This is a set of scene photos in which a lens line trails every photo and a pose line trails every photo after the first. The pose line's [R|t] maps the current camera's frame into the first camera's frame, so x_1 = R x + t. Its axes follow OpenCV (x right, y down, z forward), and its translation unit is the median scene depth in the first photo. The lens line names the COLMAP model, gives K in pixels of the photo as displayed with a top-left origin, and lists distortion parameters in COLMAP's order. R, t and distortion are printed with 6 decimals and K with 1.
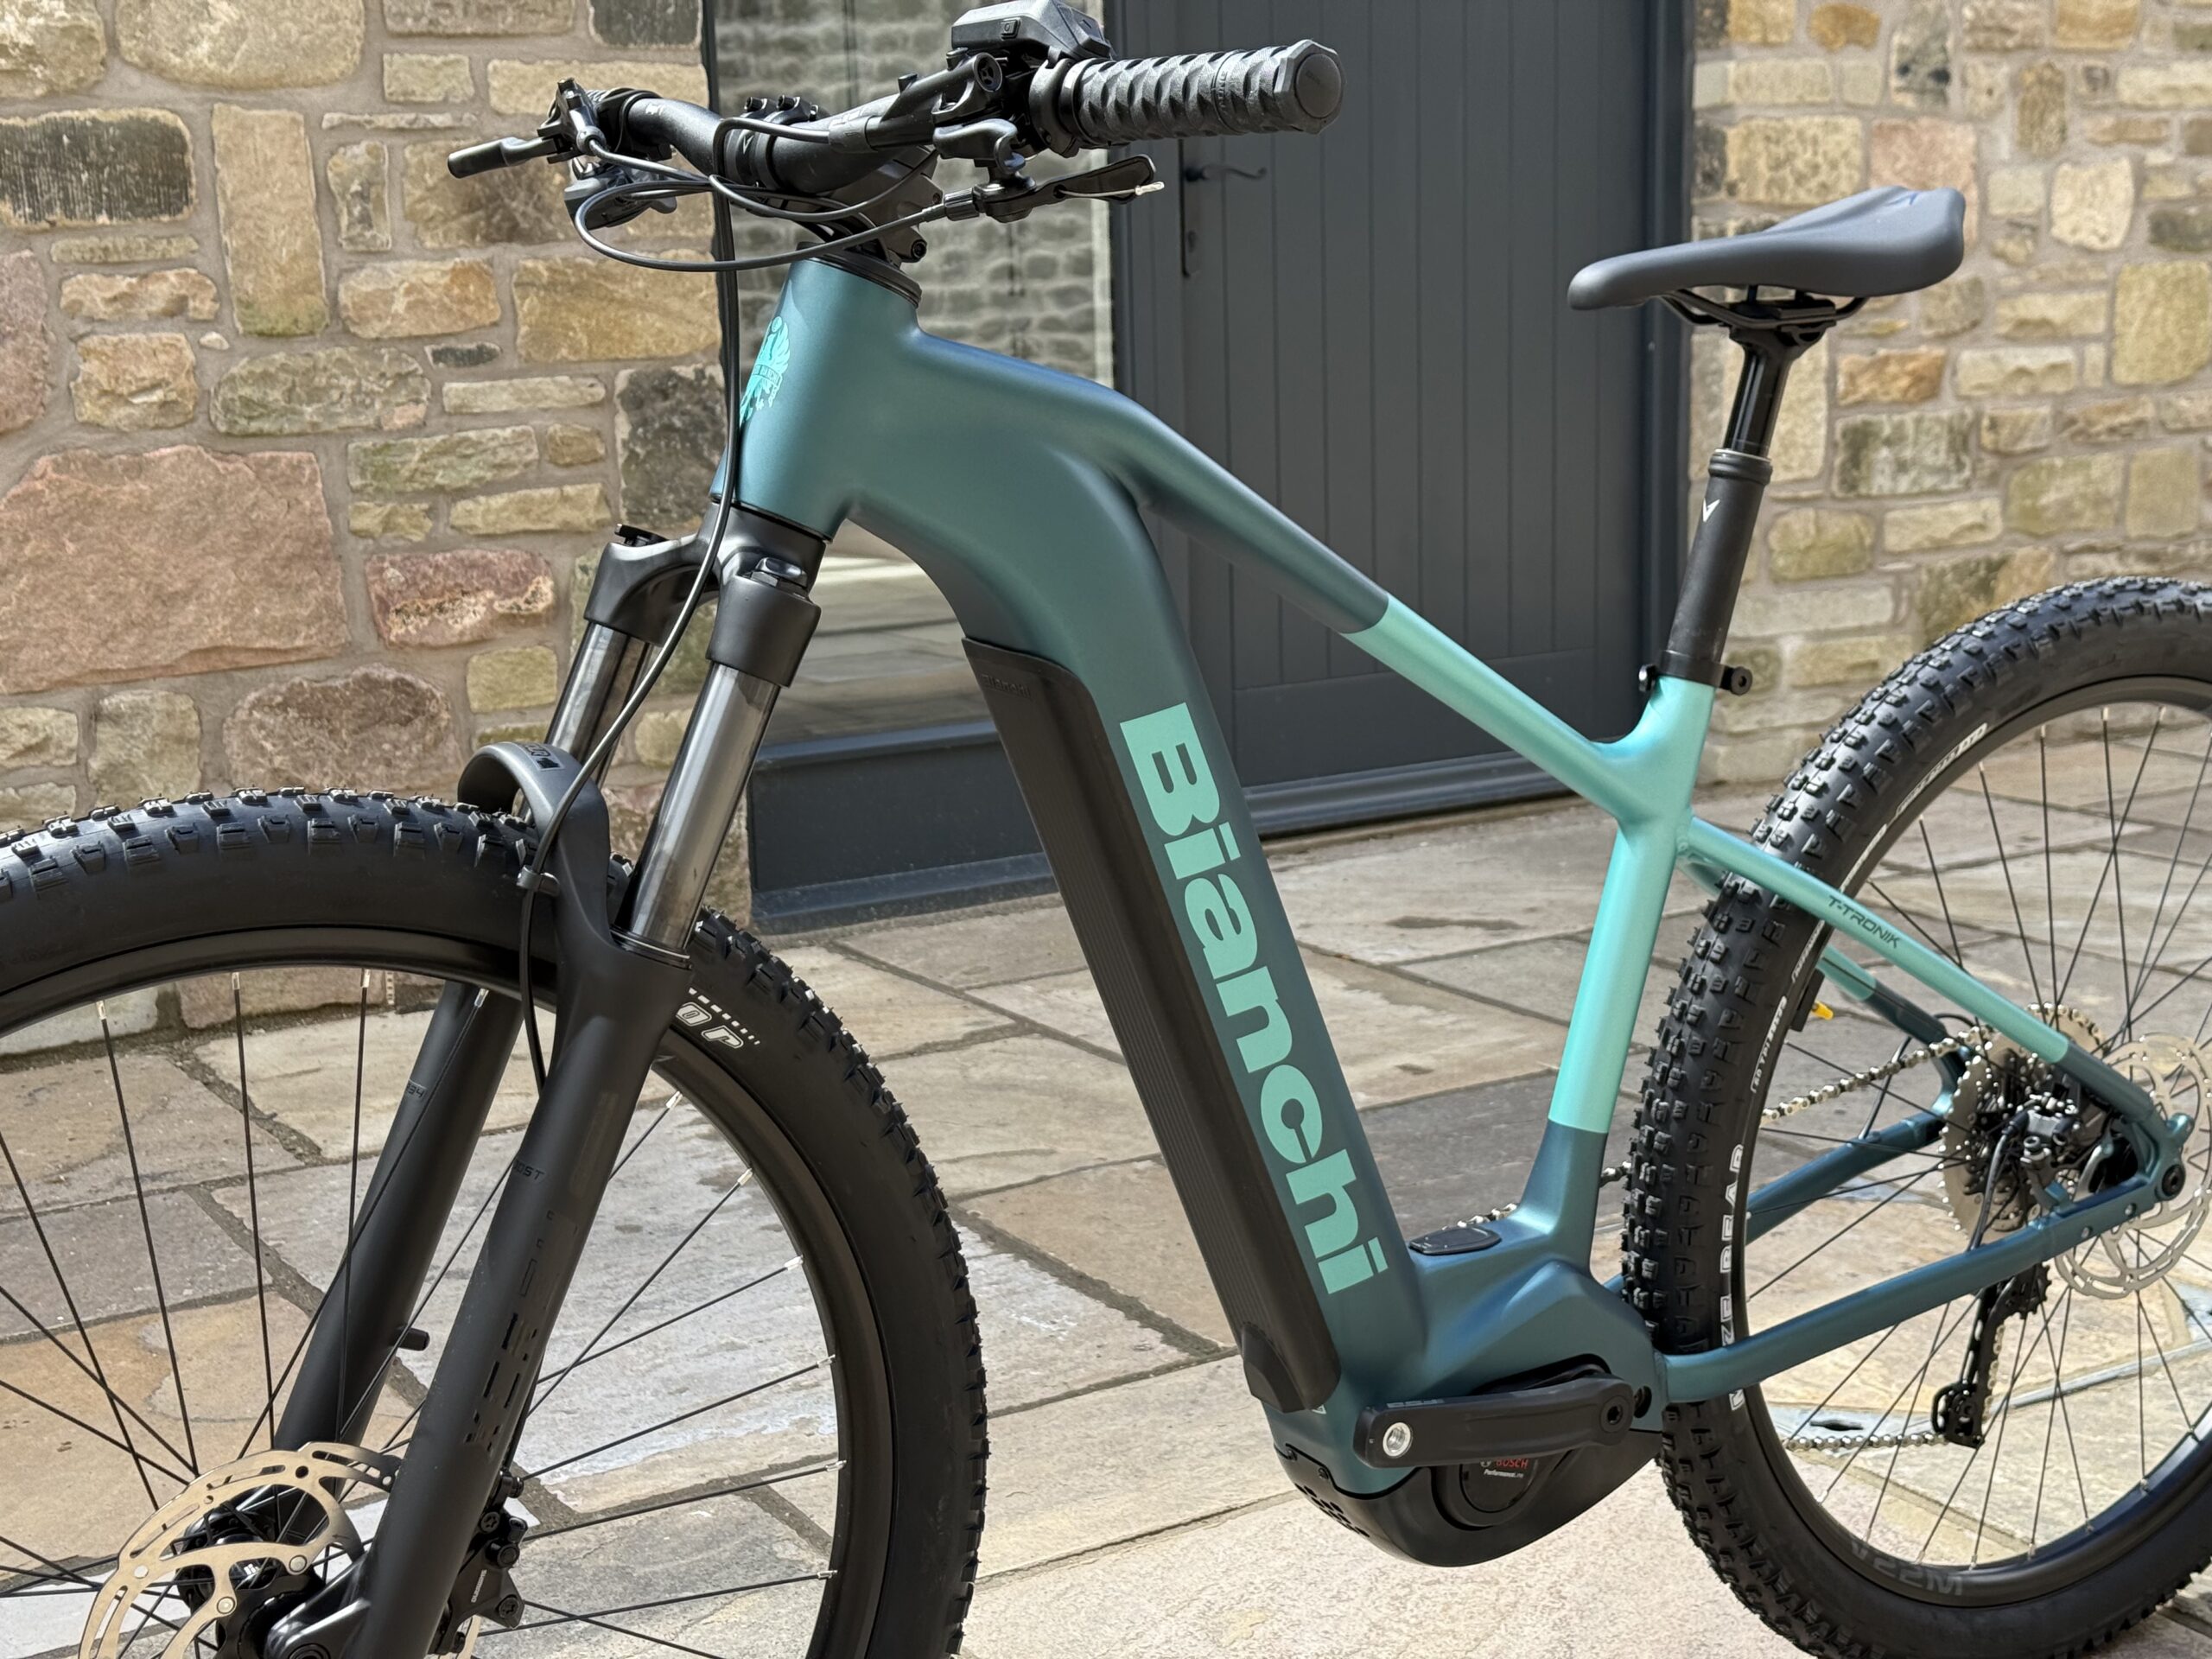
lens RADIAL K [[3085.7, 0, 1102.0], [0, 3085.7, 829.9], [0, 0, 1]] dist [0.099757, 0.000000]
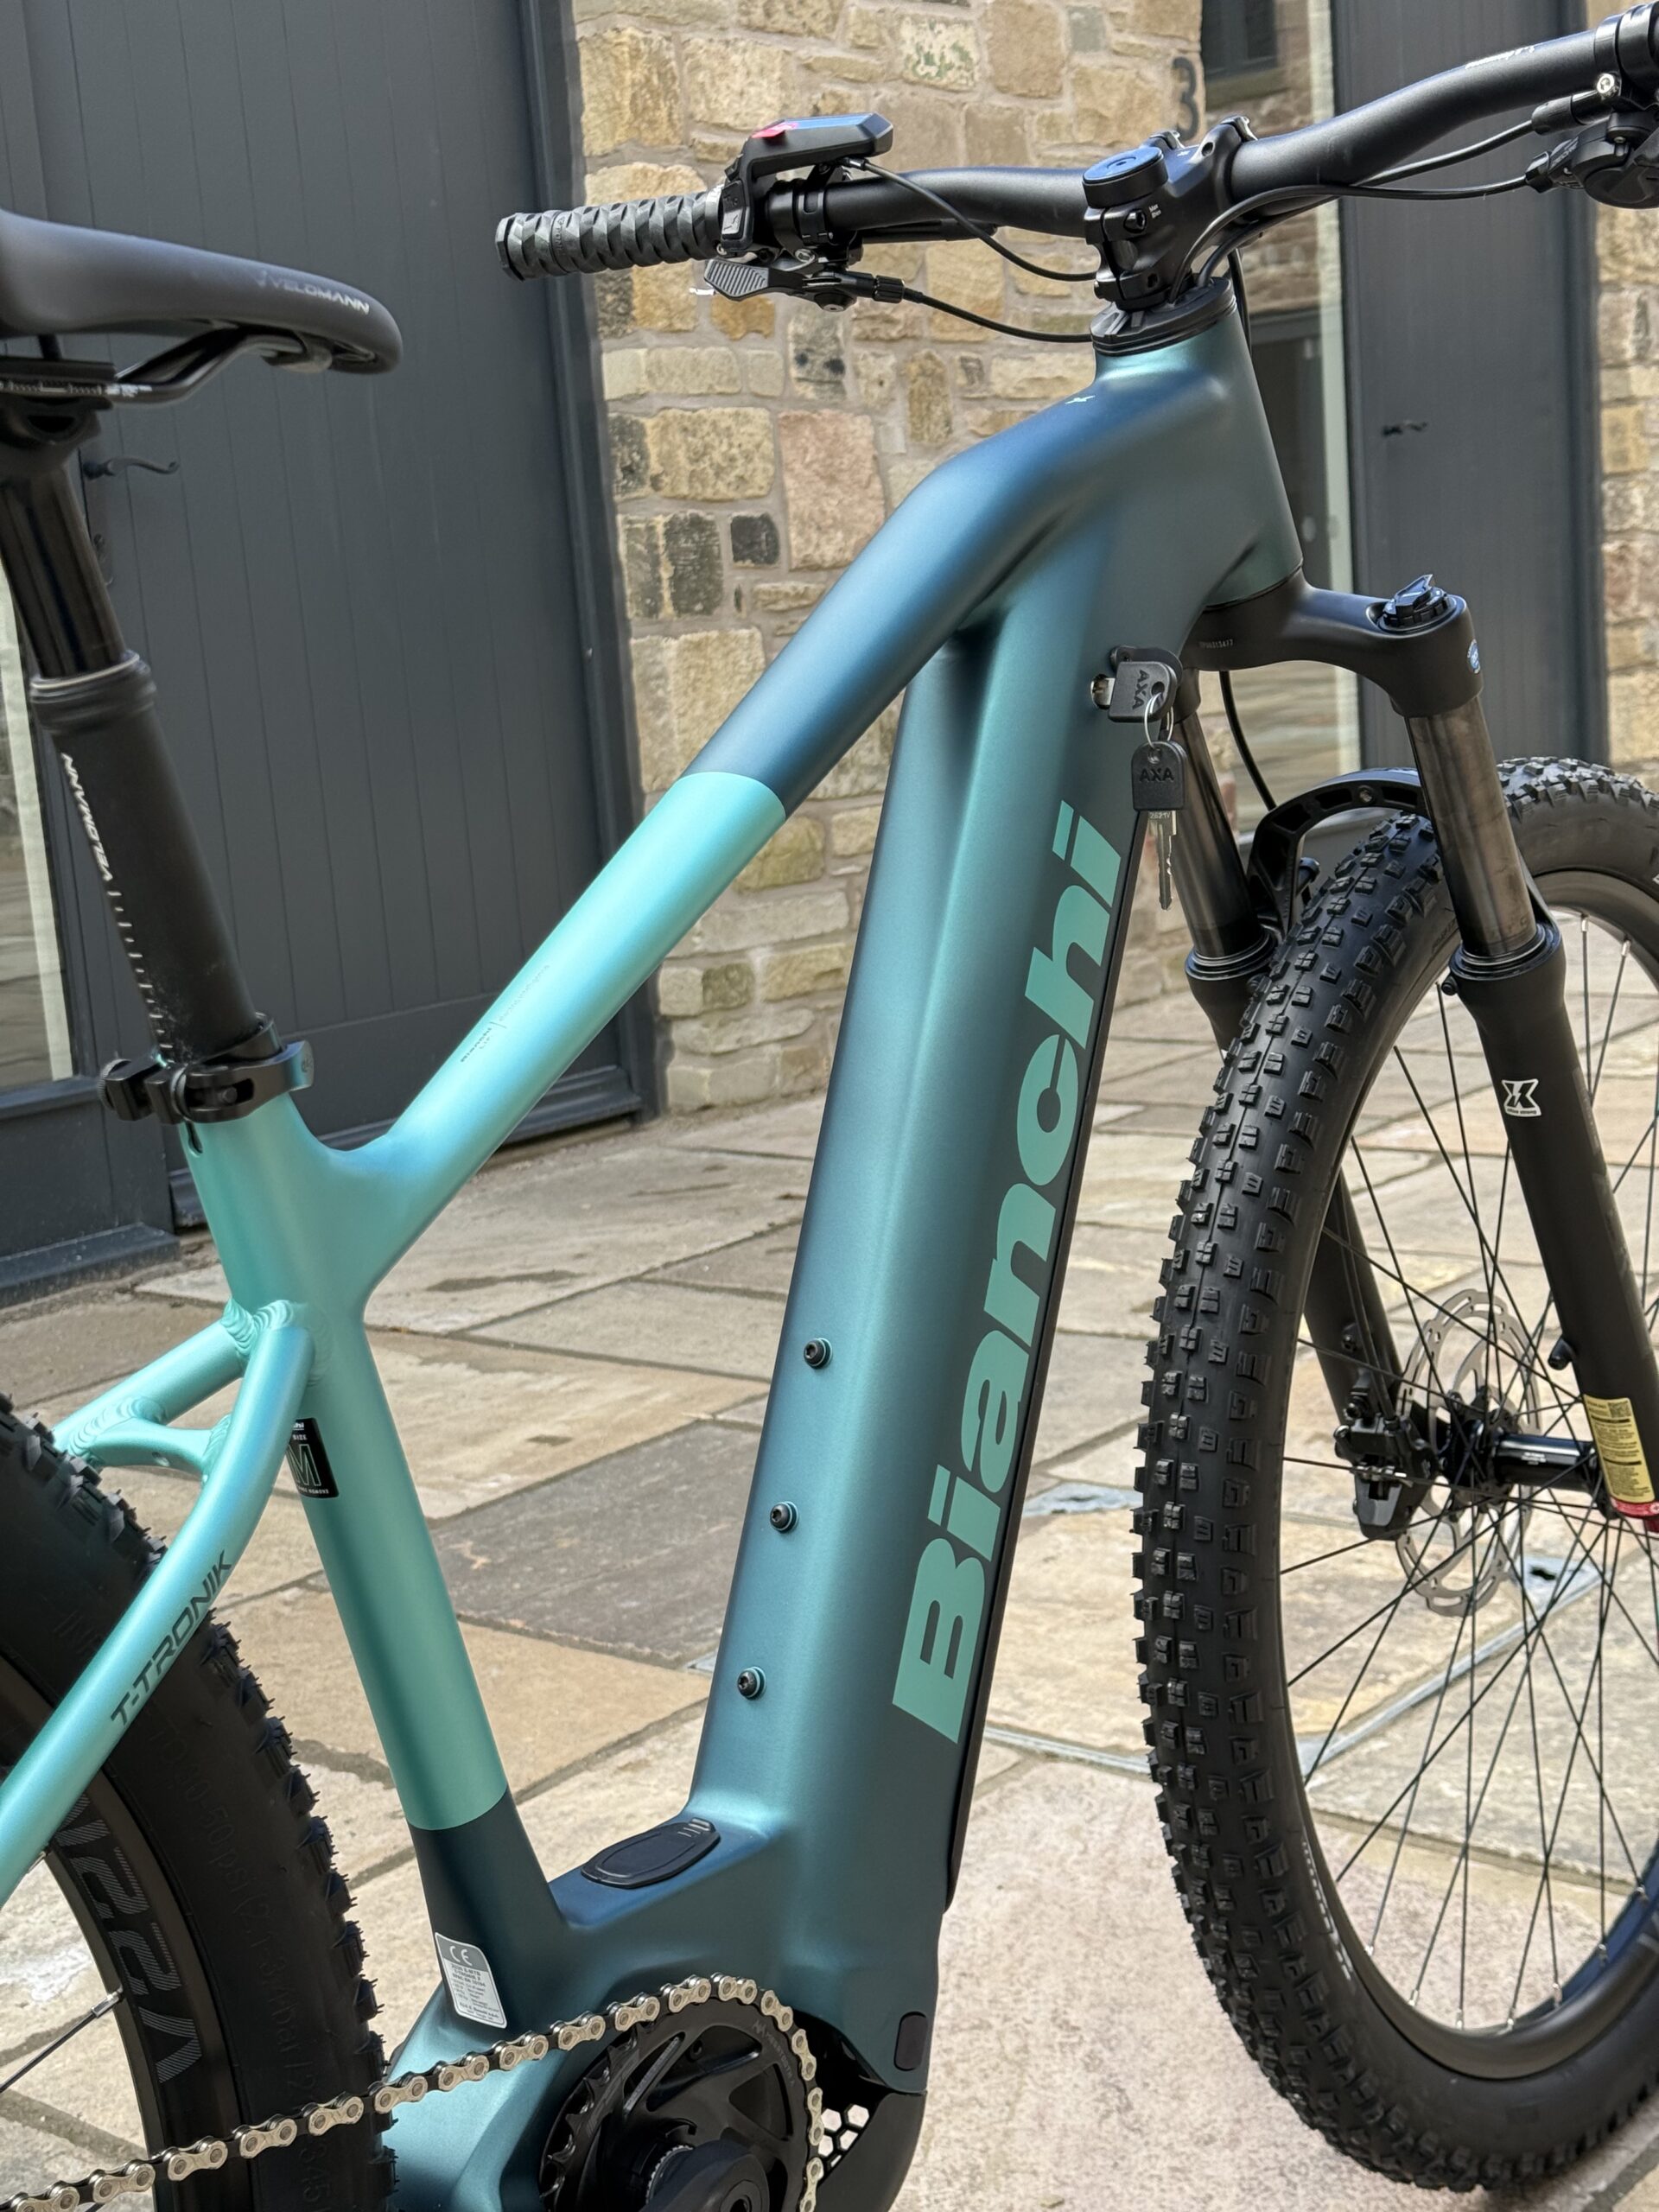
lens RADIAL K [[3085.7, 0, 825.4], [0, 3085.7, 1113.7], [0, 0, 1]] dist [0.099757, 0.000000]
pose [[0.945826, -0.100638, 0.308682, -0.075966], [0.110633, 0.993748, -0.015002, 0.006479], [-0.305243, 0.048340, 0.951047, 0.121024]]
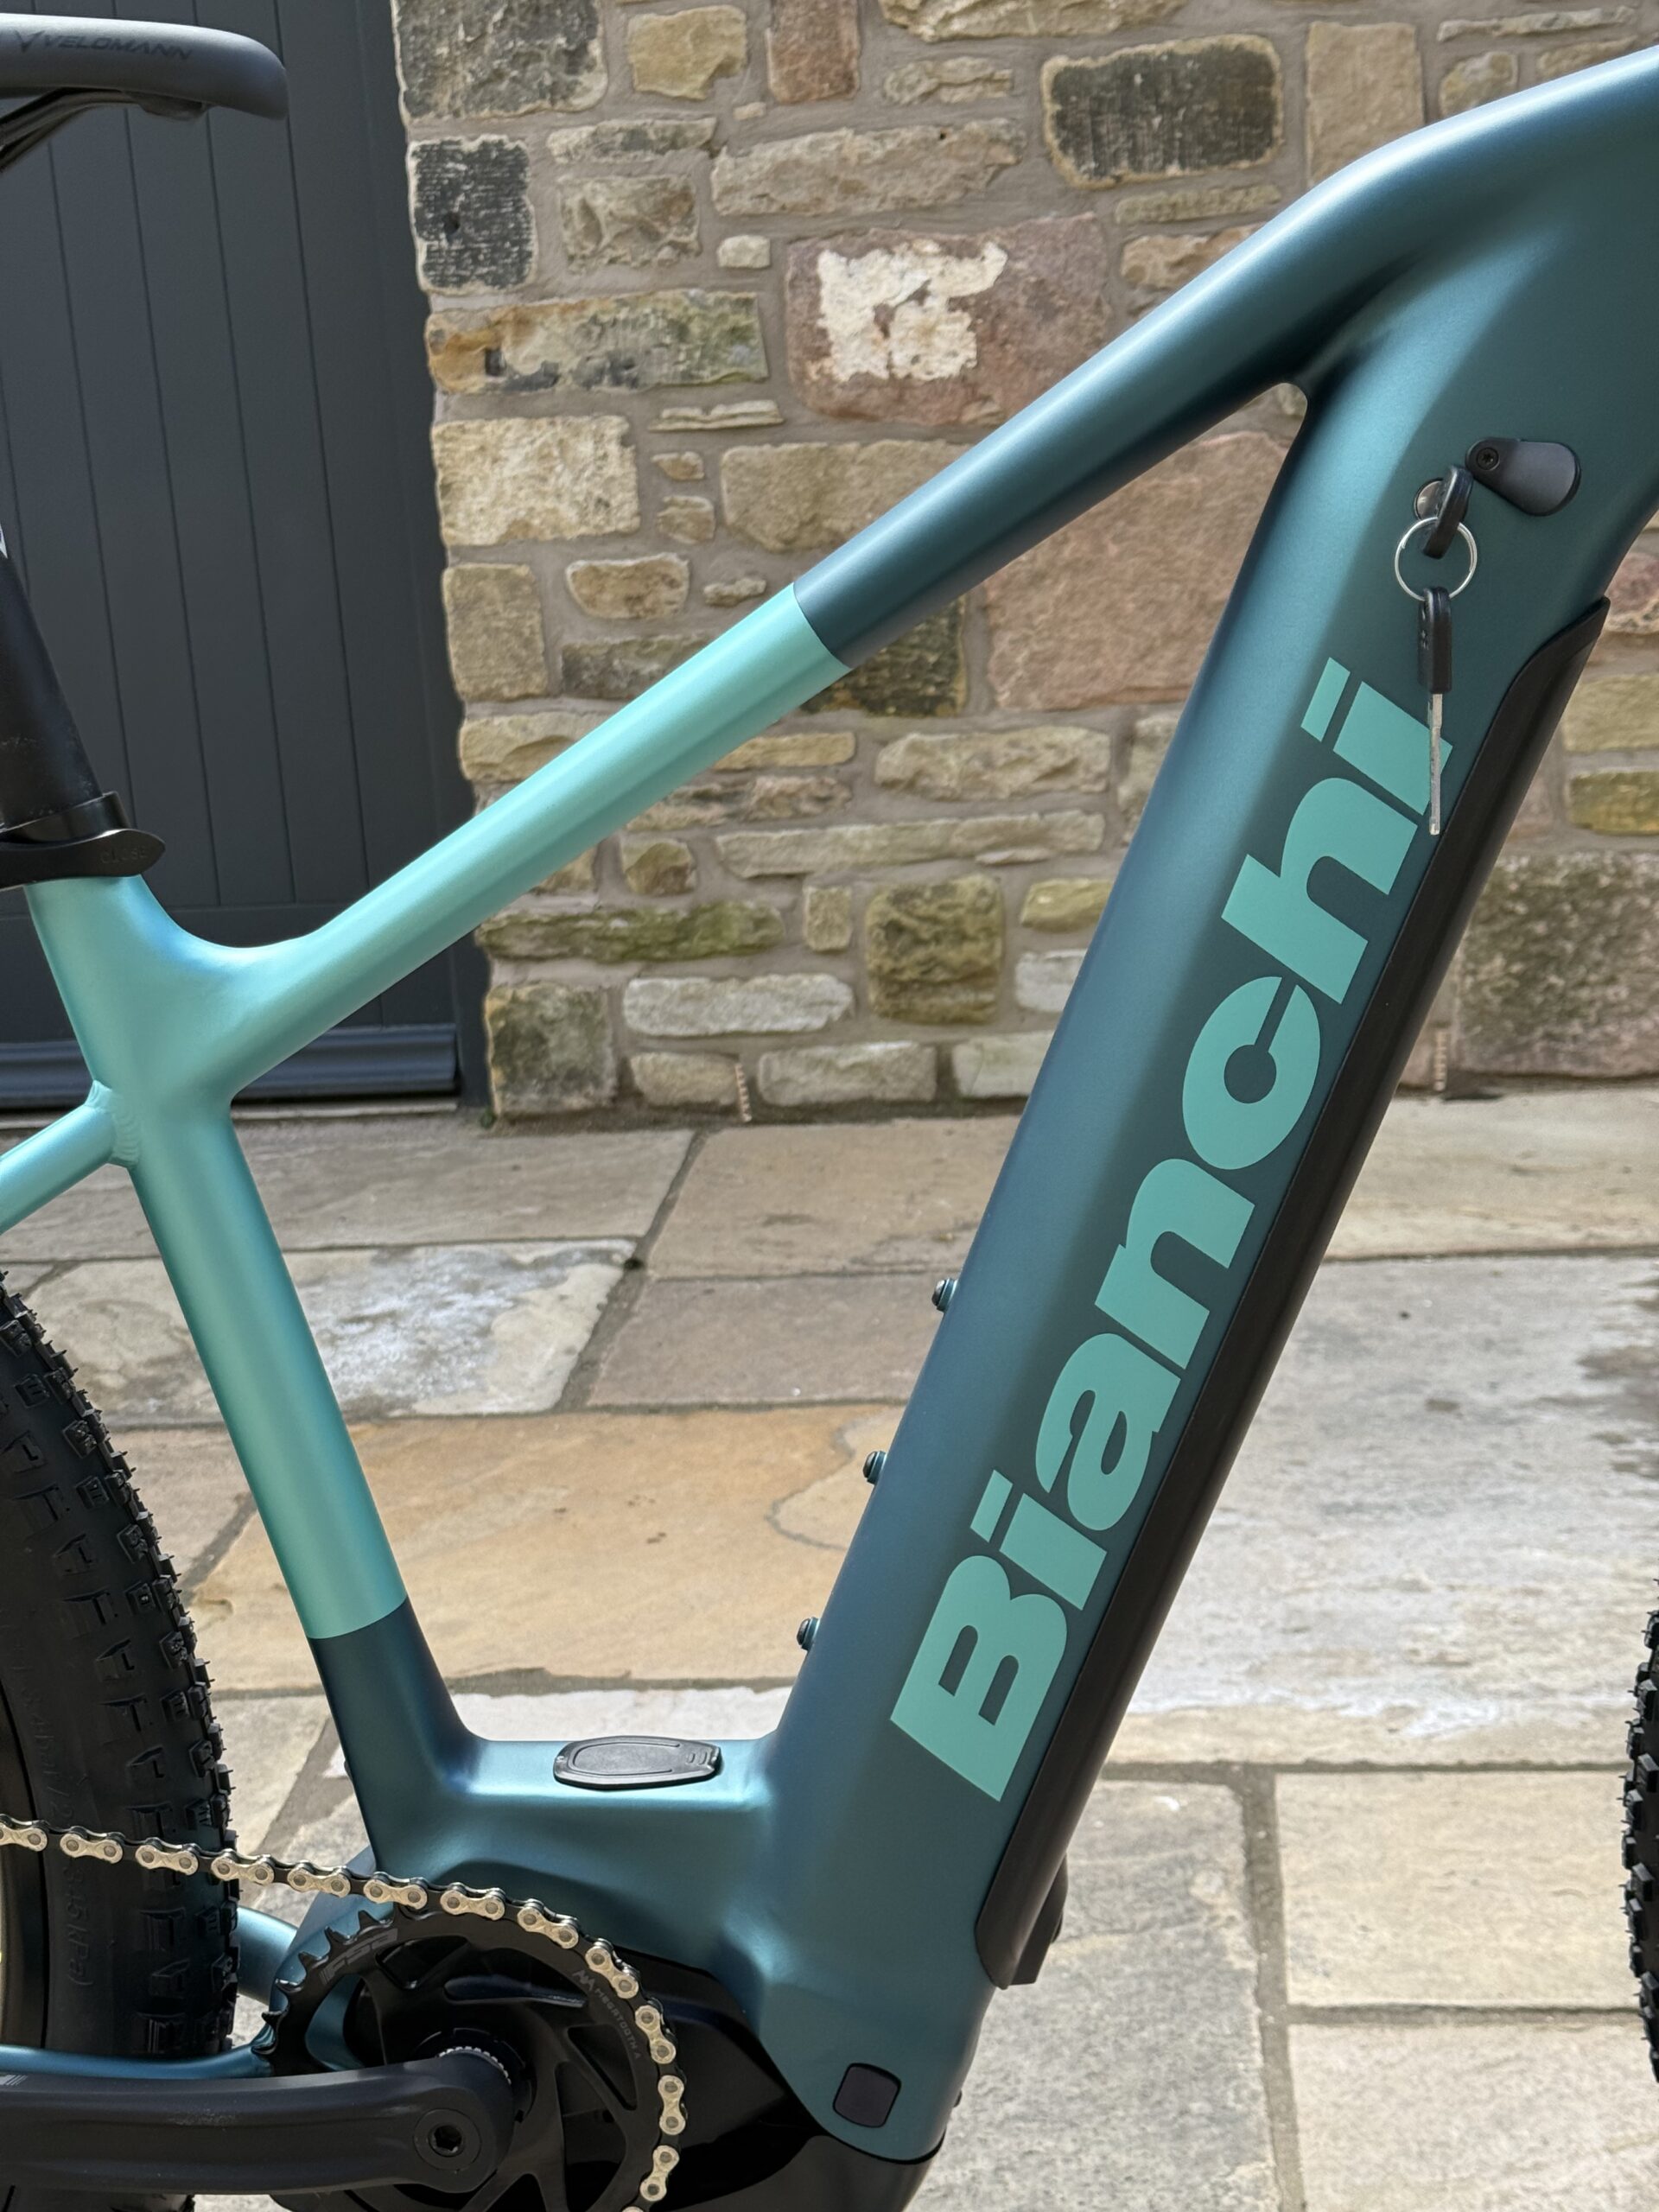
lens RADIAL K [[3085.7, 0, 852.7], [0, 3085.7, 1193.0], [0, 0, 1]] dist [0.099757, 0.000000]
pose [[0.812571, 0.131013, -0.567947, 0.144800], [-0.069900, 0.989282, 0.128198, -0.014414], [0.578655, -0.064471, 0.813020, 0.200702]]
